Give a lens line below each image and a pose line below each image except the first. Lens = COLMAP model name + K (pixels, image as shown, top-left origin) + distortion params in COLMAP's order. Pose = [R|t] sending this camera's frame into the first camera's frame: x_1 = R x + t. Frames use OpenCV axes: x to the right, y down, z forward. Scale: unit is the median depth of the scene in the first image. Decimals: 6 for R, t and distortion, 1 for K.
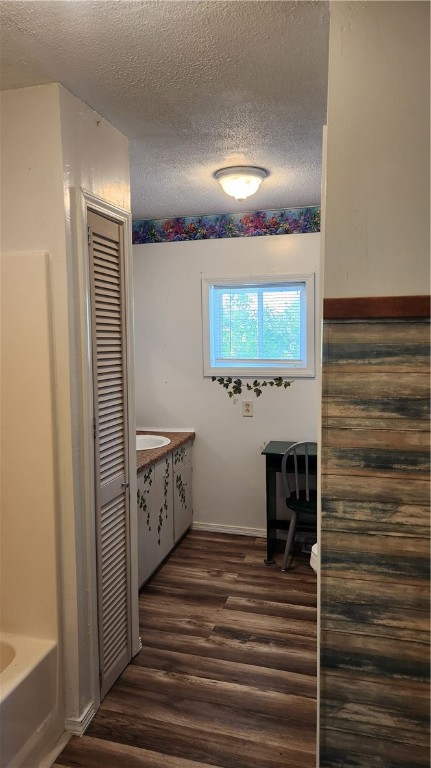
lens RADIAL K [[513.9, 0, 214.9], [0, 513.9, 383.4], [0, 0, 1]] dist [0.025299, 0.007536]
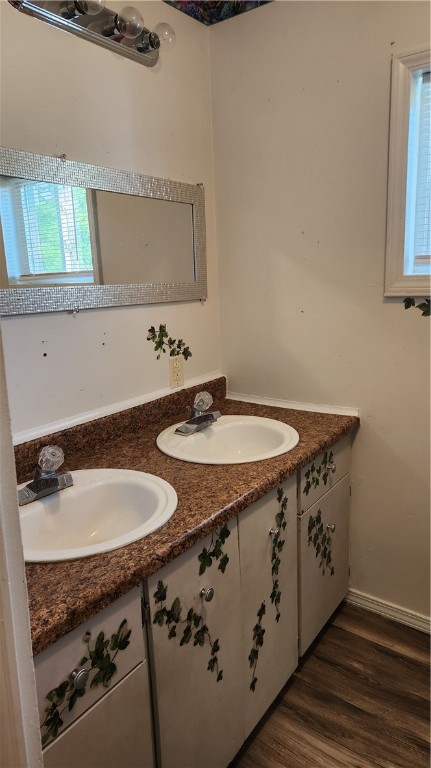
lens RADIAL K [[513.9, 0, 214.5], [0, 513.9, 378.4], [0, 0, 1]] dist [0.025299, 0.007536]
pose [[0.937205, 0.049359, -0.345270, -0.002314], [-0.005967, 0.992060, 0.125625, 0.002497], [0.348729, -0.115676, 0.930058, 0.563098]]
